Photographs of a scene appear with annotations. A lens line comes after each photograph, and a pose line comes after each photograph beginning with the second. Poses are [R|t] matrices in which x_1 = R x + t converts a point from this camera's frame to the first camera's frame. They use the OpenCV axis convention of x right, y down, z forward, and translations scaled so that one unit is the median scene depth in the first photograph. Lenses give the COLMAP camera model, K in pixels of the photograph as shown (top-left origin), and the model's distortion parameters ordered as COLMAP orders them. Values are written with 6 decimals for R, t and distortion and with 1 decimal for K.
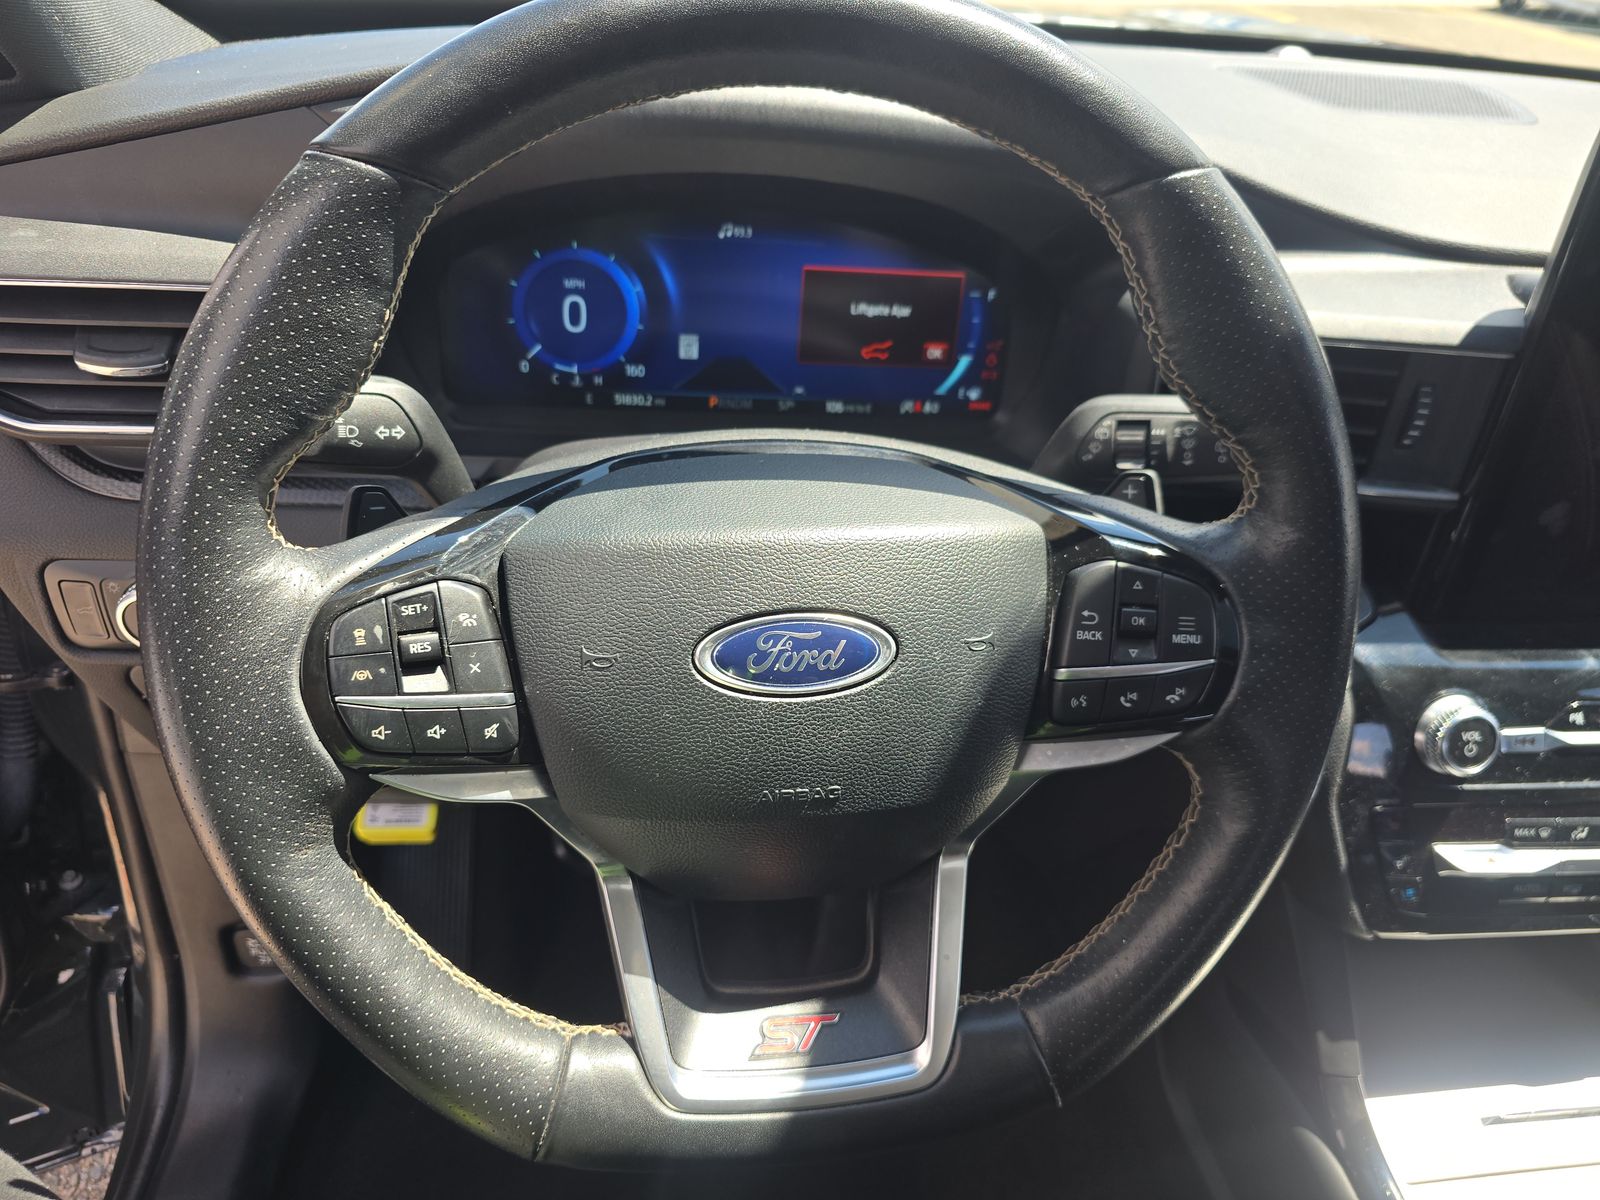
lens RADIAL K [[1123.1, 0, 788.5], [0, 1123.1, 597.0], [0, 0, 1]] dist [0.066930, -0.049263]
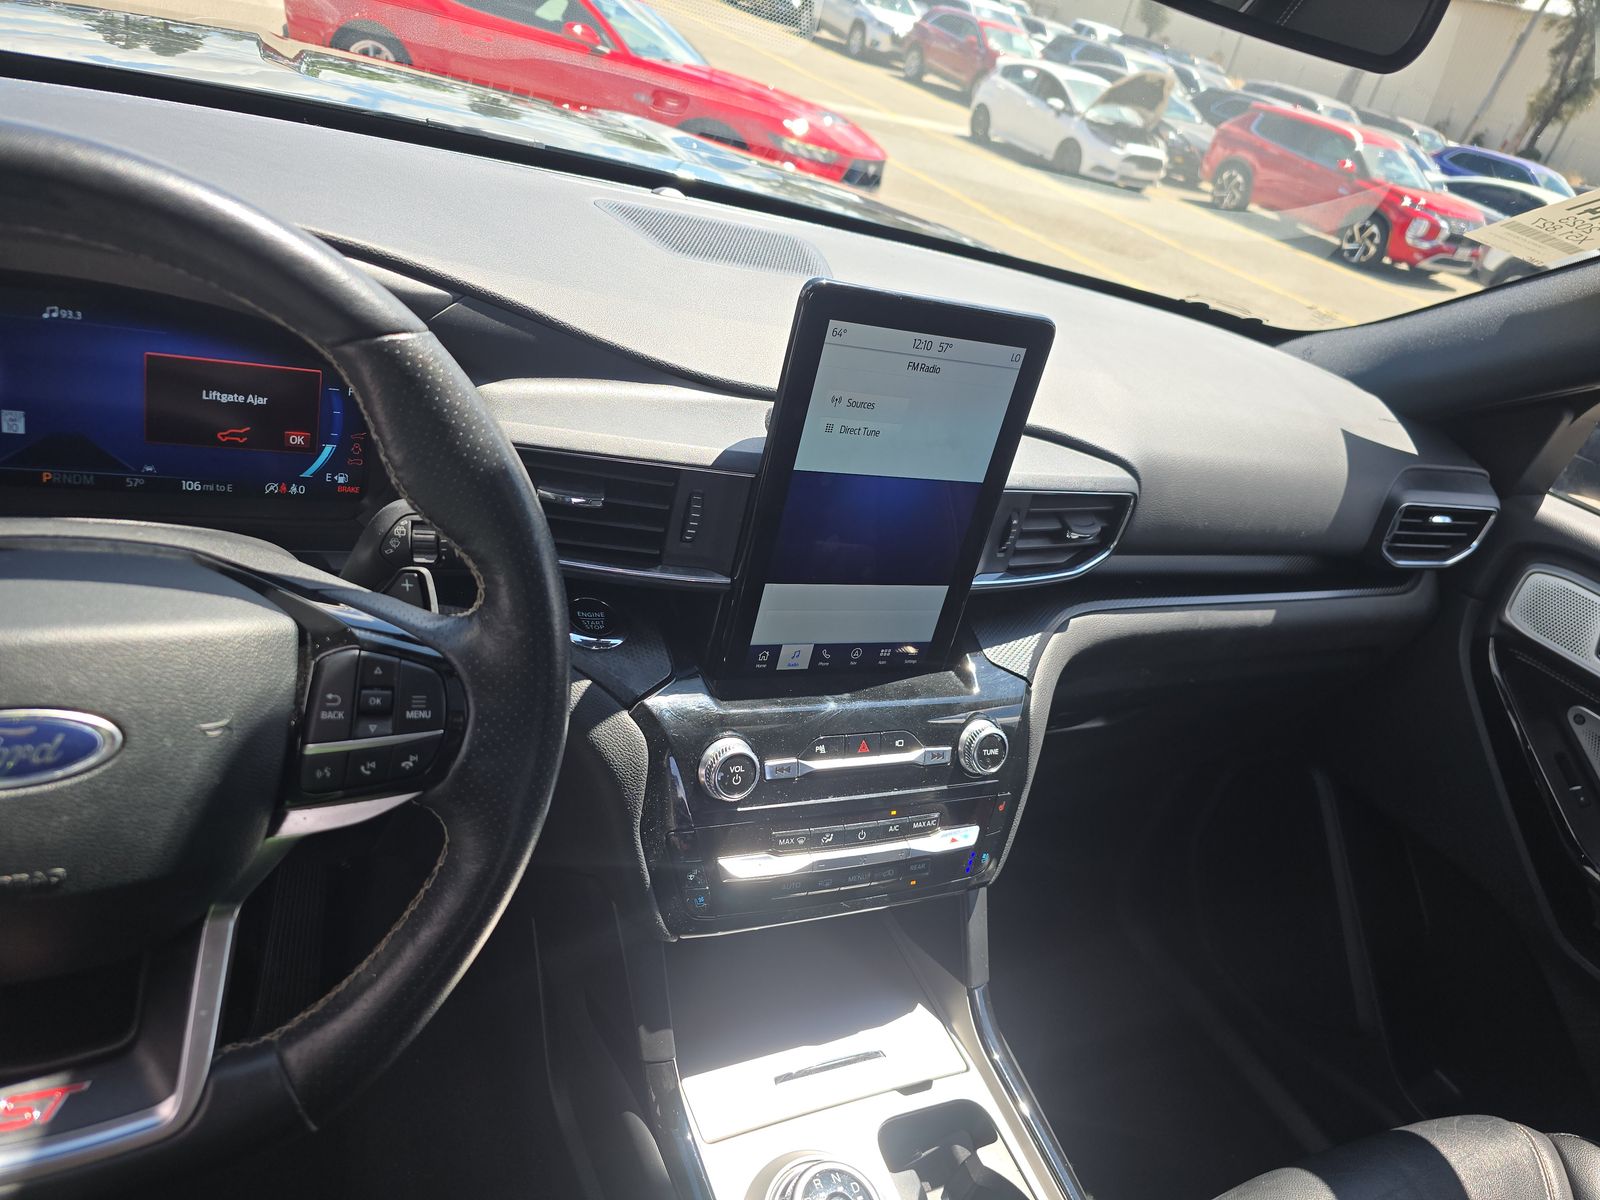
lens RADIAL K [[1123.1, 0, 795.7], [0, 1123.1, 591.8], [0, 0, 1]] dist [0.066930, -0.049263]
pose [[0.930596, -0.004968, 0.366015, 0.195275], [0.018587, 0.999259, -0.033696, -0.030876], [-0.365576, 0.038160, 0.929999, -0.186456]]
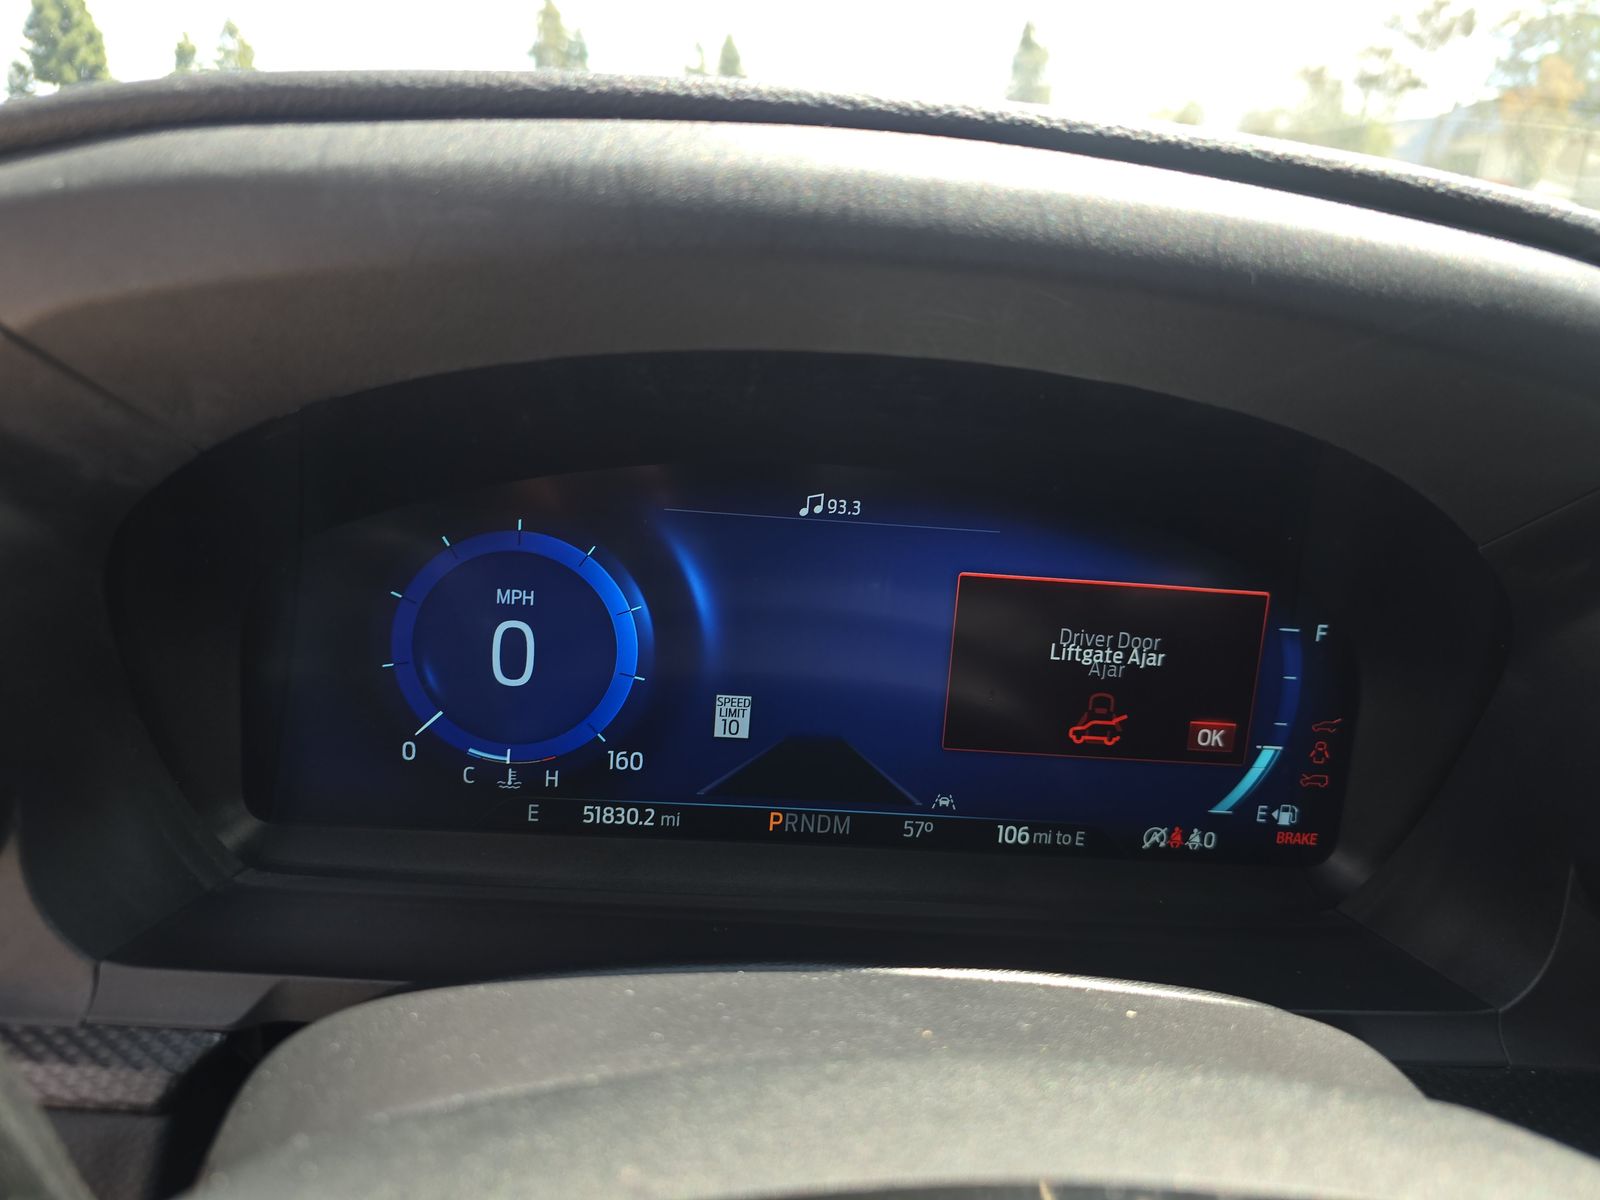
lens RADIAL K [[1123.1, 0, 808.7], [0, 1123.1, 592.1], [0, 0, 1]] dist [0.066930, -0.049263]
pose [[0.999256, 0.017993, -0.034104, -0.040568], [-0.026336, 0.964485, -0.262820, -0.156045], [0.028164, 0.263522, 0.964242, 0.536607]]
